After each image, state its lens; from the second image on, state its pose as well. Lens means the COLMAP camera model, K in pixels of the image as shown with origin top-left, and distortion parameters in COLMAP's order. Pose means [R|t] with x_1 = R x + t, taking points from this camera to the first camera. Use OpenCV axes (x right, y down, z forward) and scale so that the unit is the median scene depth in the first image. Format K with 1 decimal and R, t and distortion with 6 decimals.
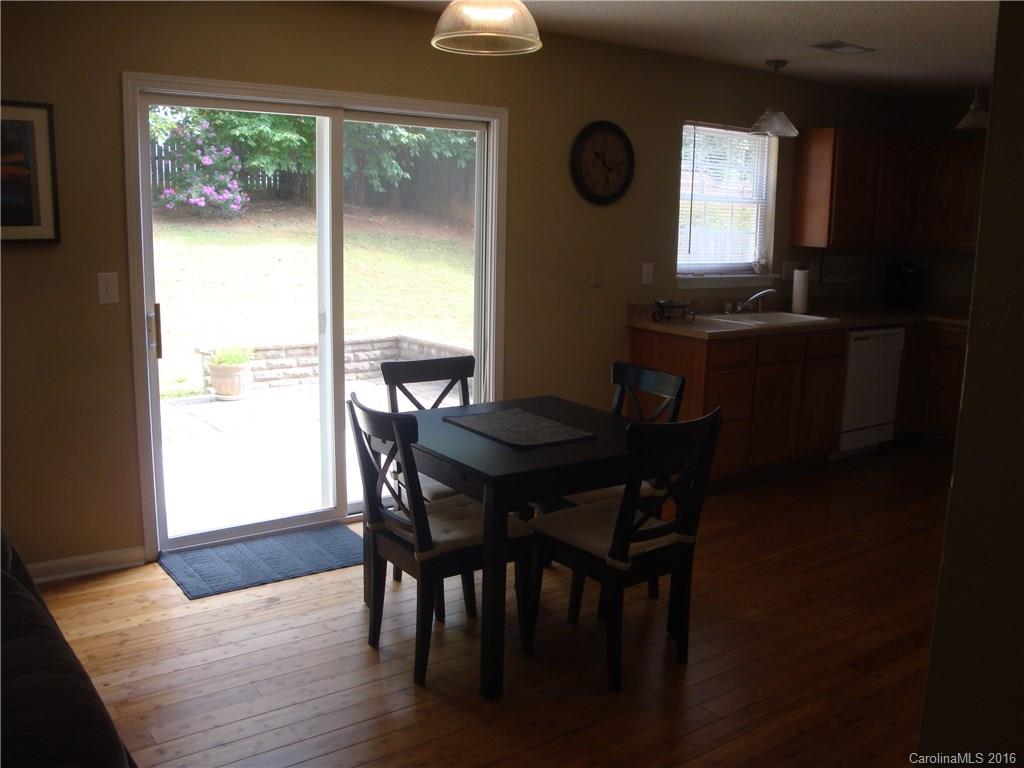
lens RADIAL K [[926.4, 0, 514.6], [0, 926.4, 380.4], [0, 0, 1]] dist [-0.155000, 0.143953]
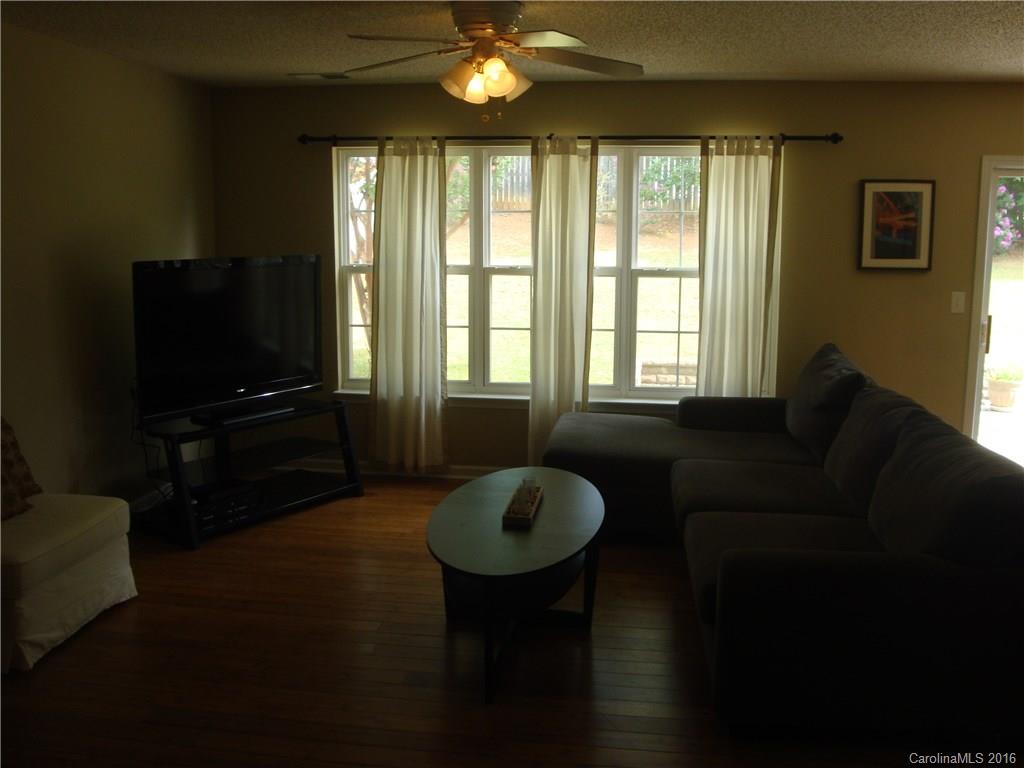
lens RADIAL K [[926.4, 0, 514.6], [0, 926.4, 380.4], [0, 0, 1]] dist [-0.155000, 0.143953]
pose [[0.717023, 0.091570, -0.691009, 0.011885], [-0.116175, 0.993167, 0.011062, 0.019668], [0.687300, 0.072346, 0.722761, -0.117233]]
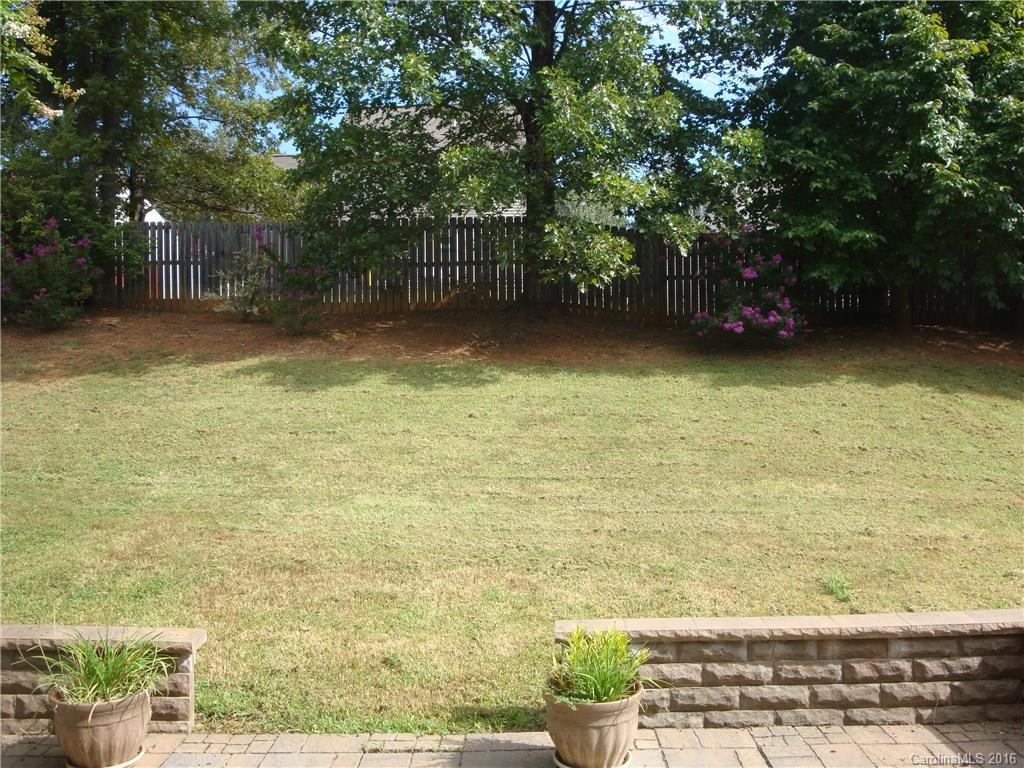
lens RADIAL K [[926.4, 0, 514.6], [0, 926.4, 380.4], [0, 0, 1]] dist [-0.155000, 0.143953]
pose [[0.800615, -0.004686, -0.599160, -0.038677], [-0.078724, 0.990478, -0.112940, -0.052410], [0.593984, 0.137590, 0.792623, 0.290845]]
